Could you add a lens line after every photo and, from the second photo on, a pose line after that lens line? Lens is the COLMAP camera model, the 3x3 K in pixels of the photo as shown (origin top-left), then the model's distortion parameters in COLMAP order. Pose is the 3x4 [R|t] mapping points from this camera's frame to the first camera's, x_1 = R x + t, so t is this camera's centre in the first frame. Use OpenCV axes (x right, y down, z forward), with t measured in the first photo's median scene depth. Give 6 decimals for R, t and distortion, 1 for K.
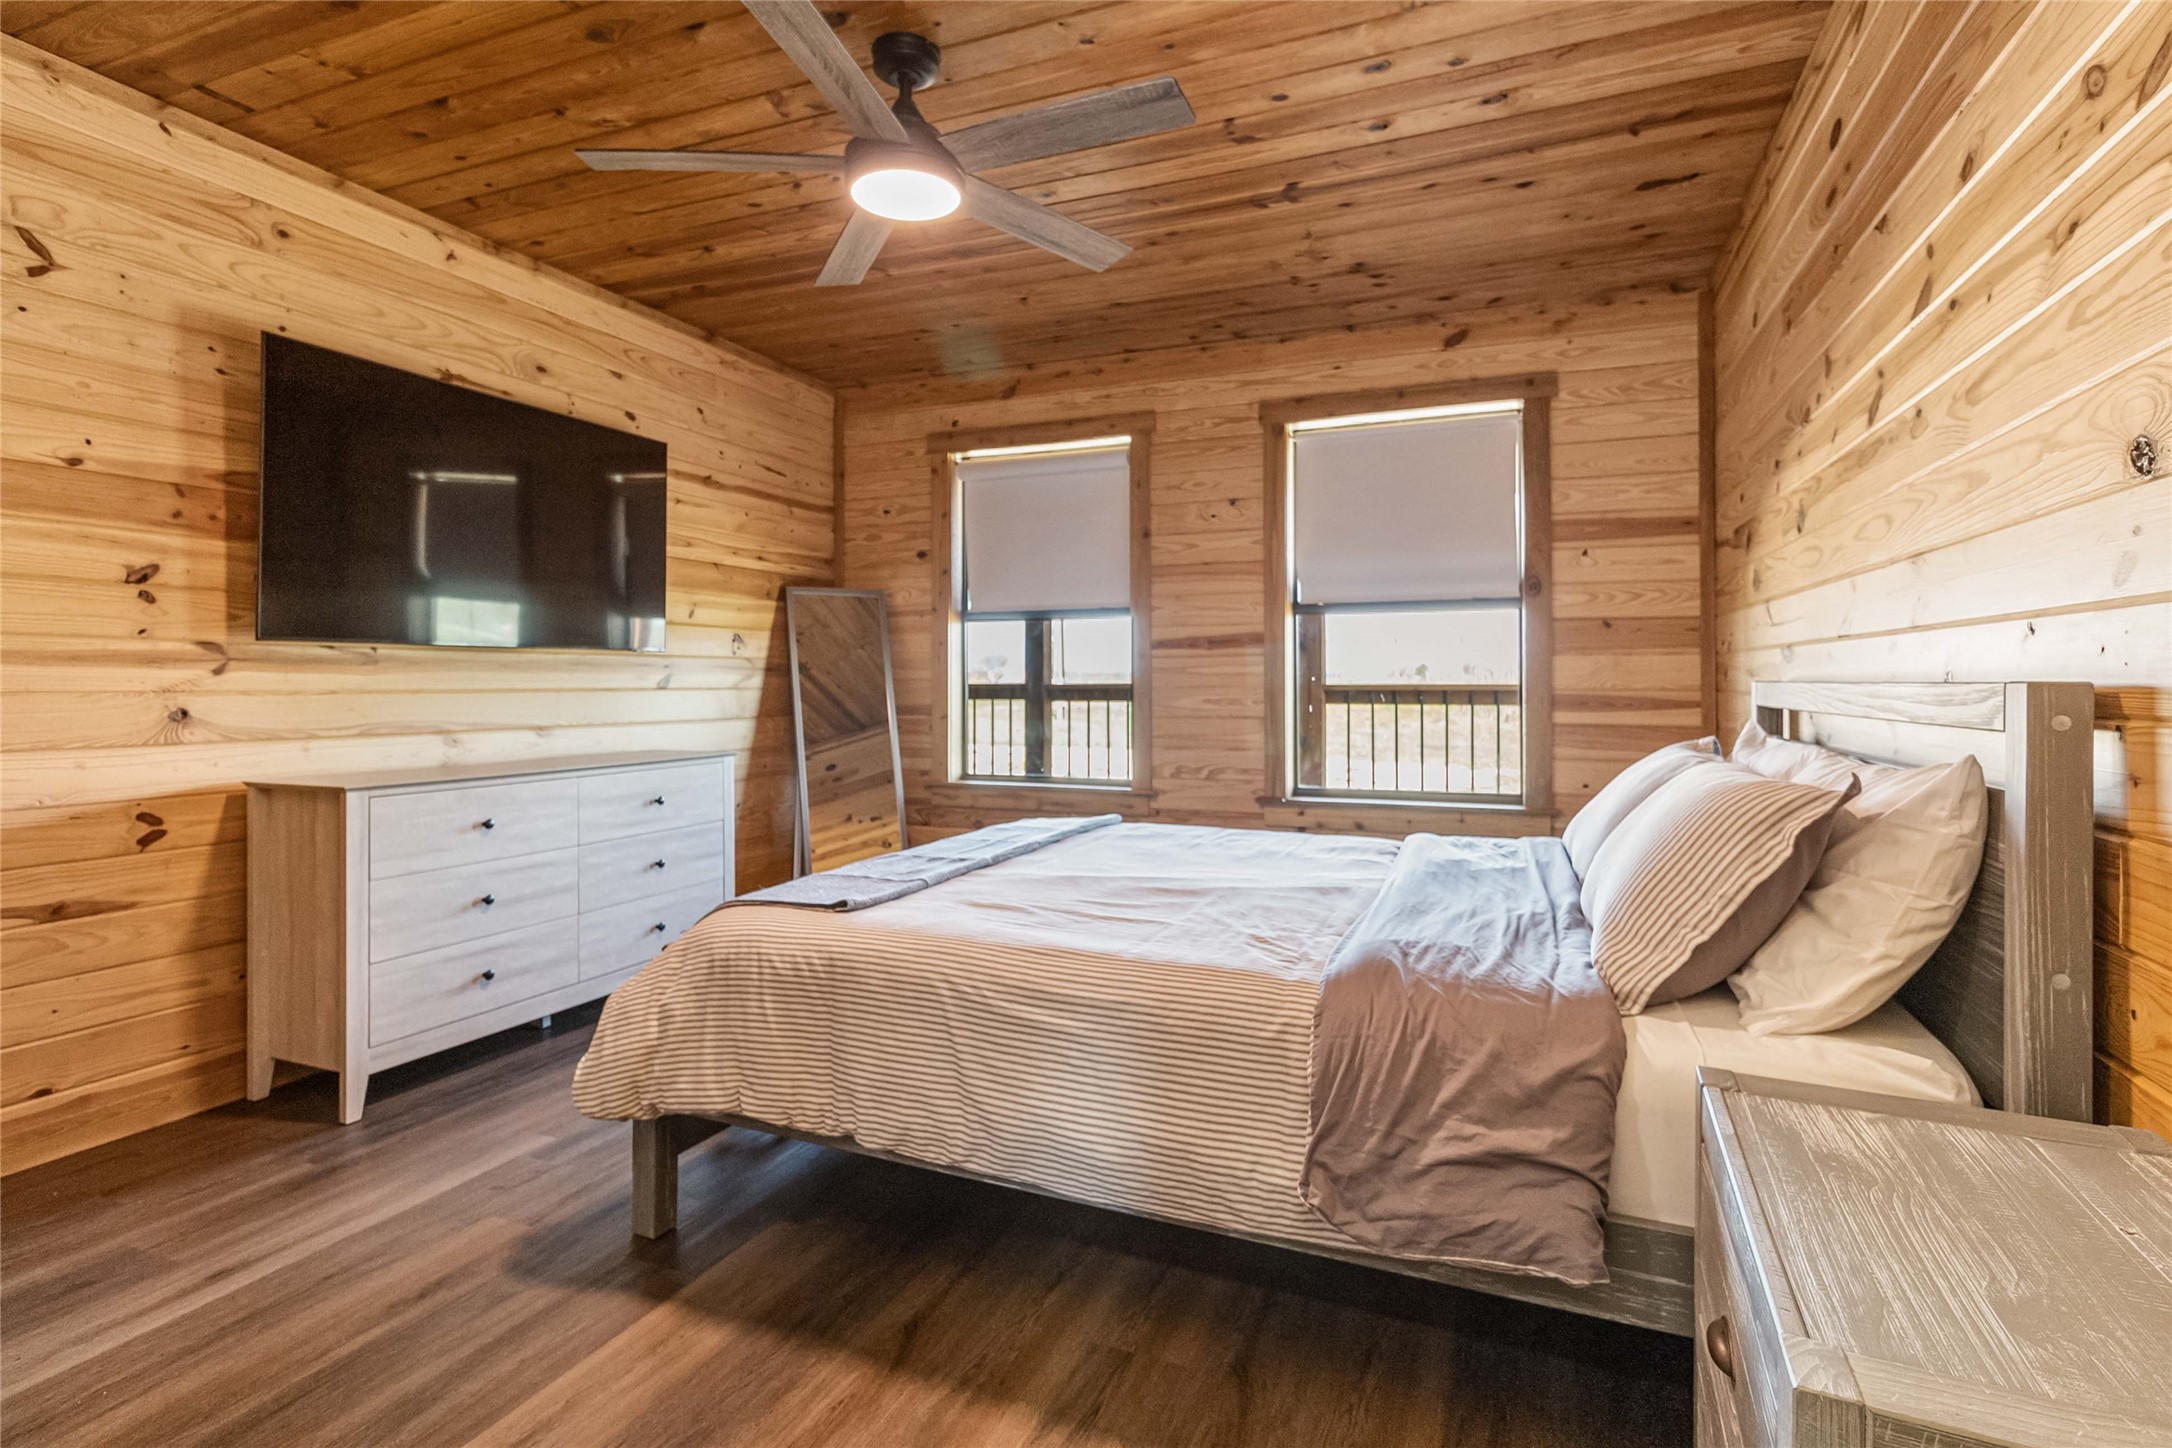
lens RADIAL K [[1045.3, 0, 1033.4], [0, 1045.3, 672.4], [0, 0, 1]] dist [0.003112, 0.002647]
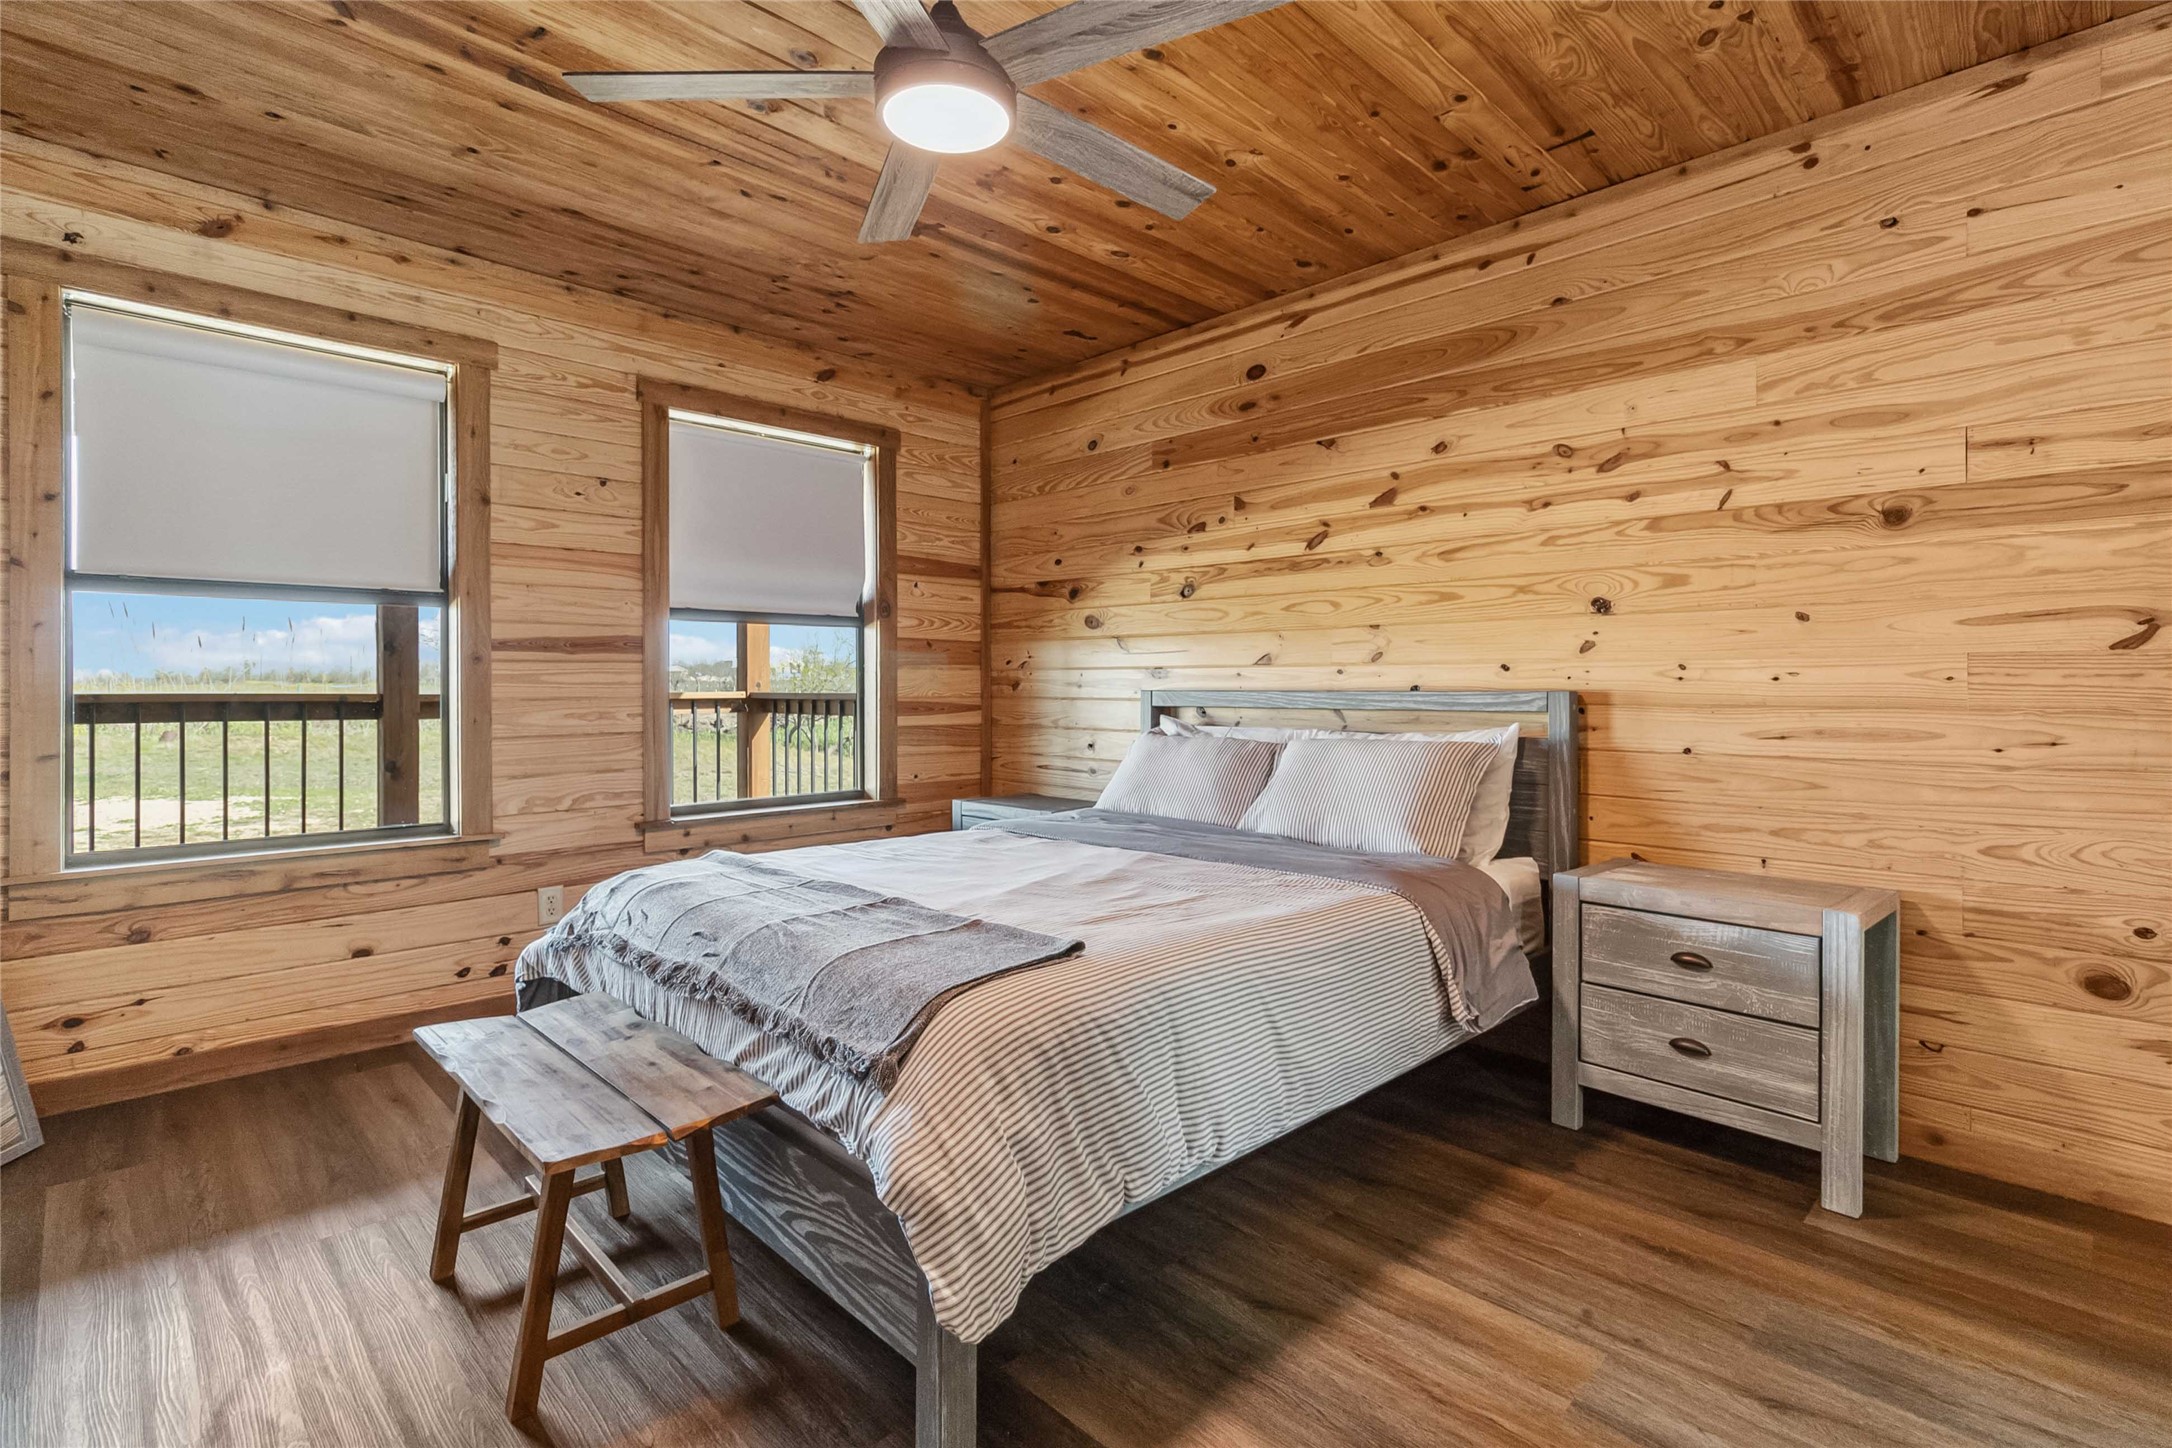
lens RADIAL K [[1045.3, 0, 1124.2], [0, 1045.3, 679.4], [0, 0, 1]] dist [0.003112, 0.002647]
pose [[0.353118, 0.007012, 0.935553, -0.473411], [-0.006208, 0.999967, -0.005152, 0.000220], [-0.935558, -0.003988, 0.353150, 0.310309]]
